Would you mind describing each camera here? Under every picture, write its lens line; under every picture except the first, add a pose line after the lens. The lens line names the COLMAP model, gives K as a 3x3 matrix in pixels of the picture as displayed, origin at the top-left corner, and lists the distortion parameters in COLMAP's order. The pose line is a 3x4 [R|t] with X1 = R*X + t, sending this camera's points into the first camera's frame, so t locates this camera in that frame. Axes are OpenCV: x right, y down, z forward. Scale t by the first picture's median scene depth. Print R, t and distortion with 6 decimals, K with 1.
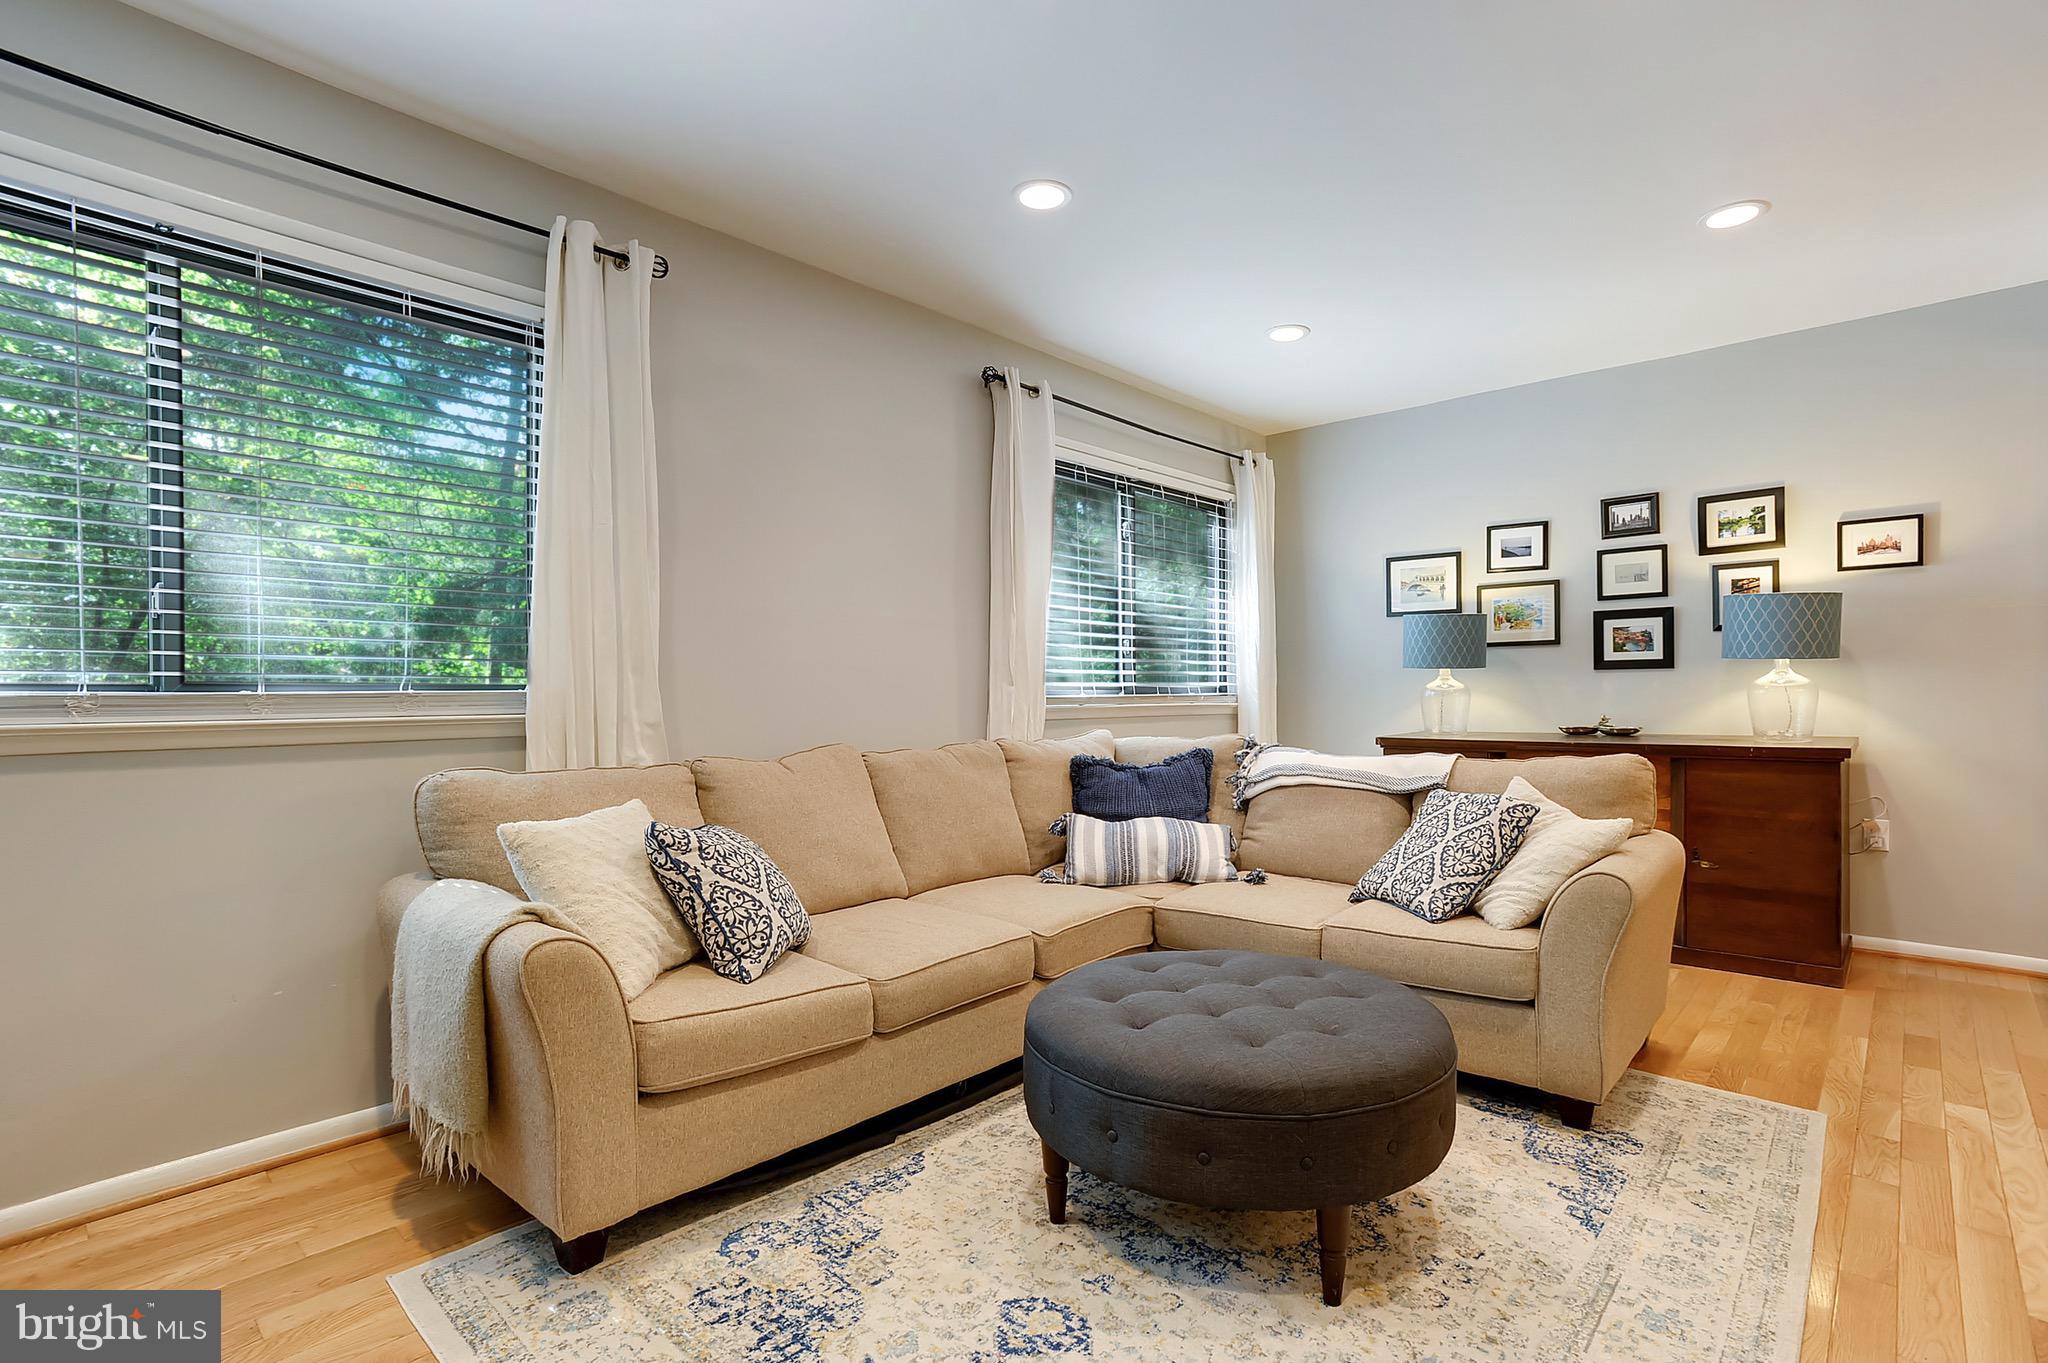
lens RADIAL K [[991.2, 0, 1032.6], [0, 991.2, 692.4], [0, 0, 1]] dist [-0.015195, 0.003232]
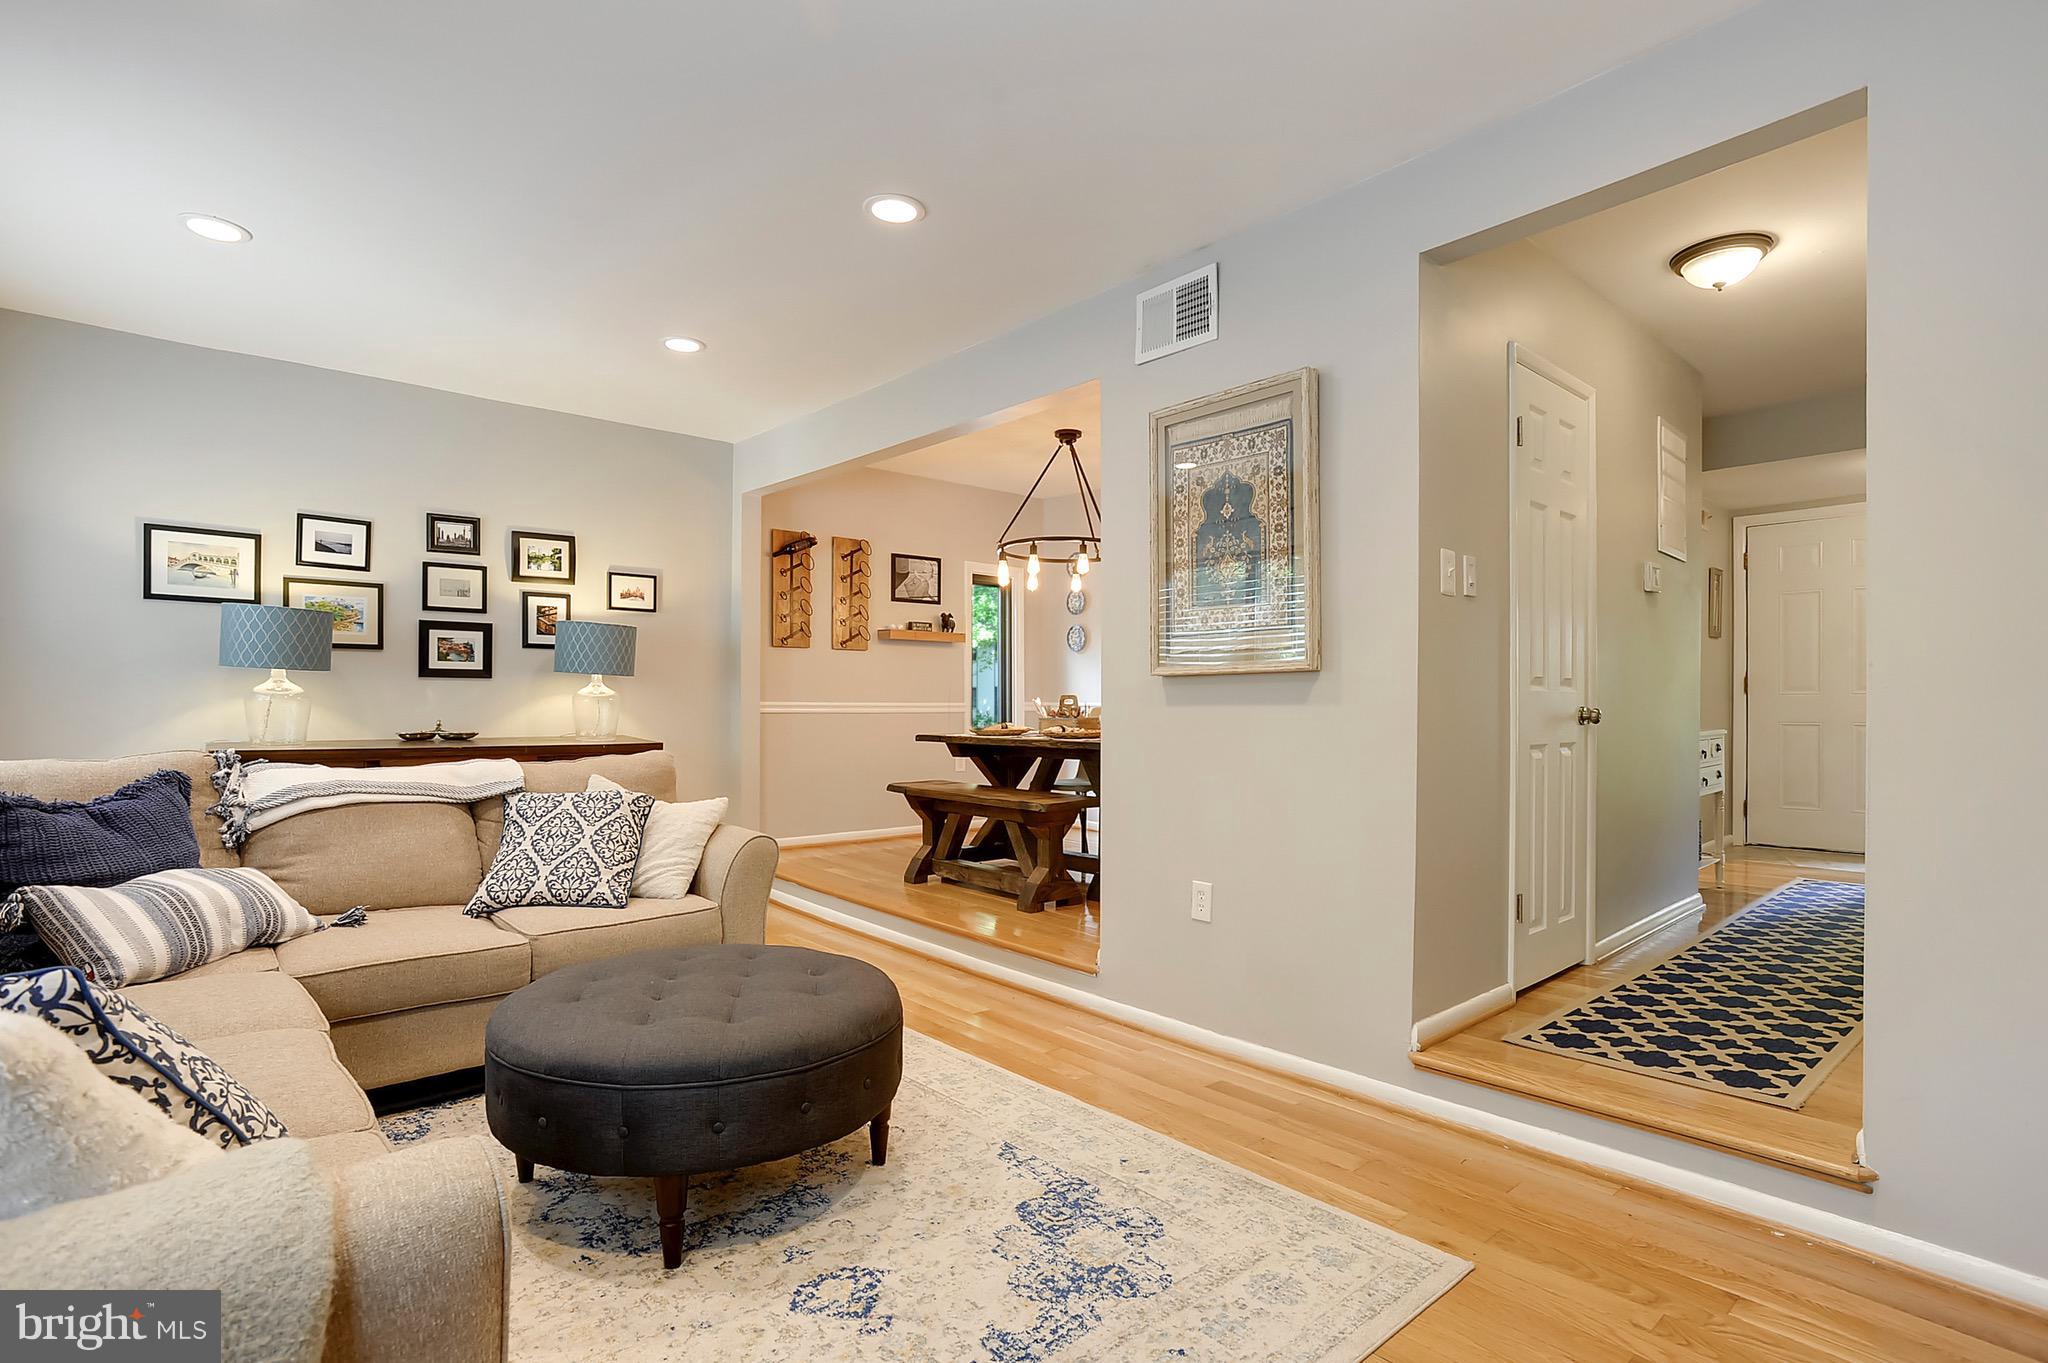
lens RADIAL K [[991.2, 0, 1037.8], [0, 991.2, 694.1], [0, 0, 1]] dist [-0.015195, 0.003232]
pose [[0.124467, 0.018677, 0.992048, -0.378577], [-0.009968, 0.999796, -0.017573, 0.006588], [-0.992174, -0.007701, 0.124628, 0.243992]]
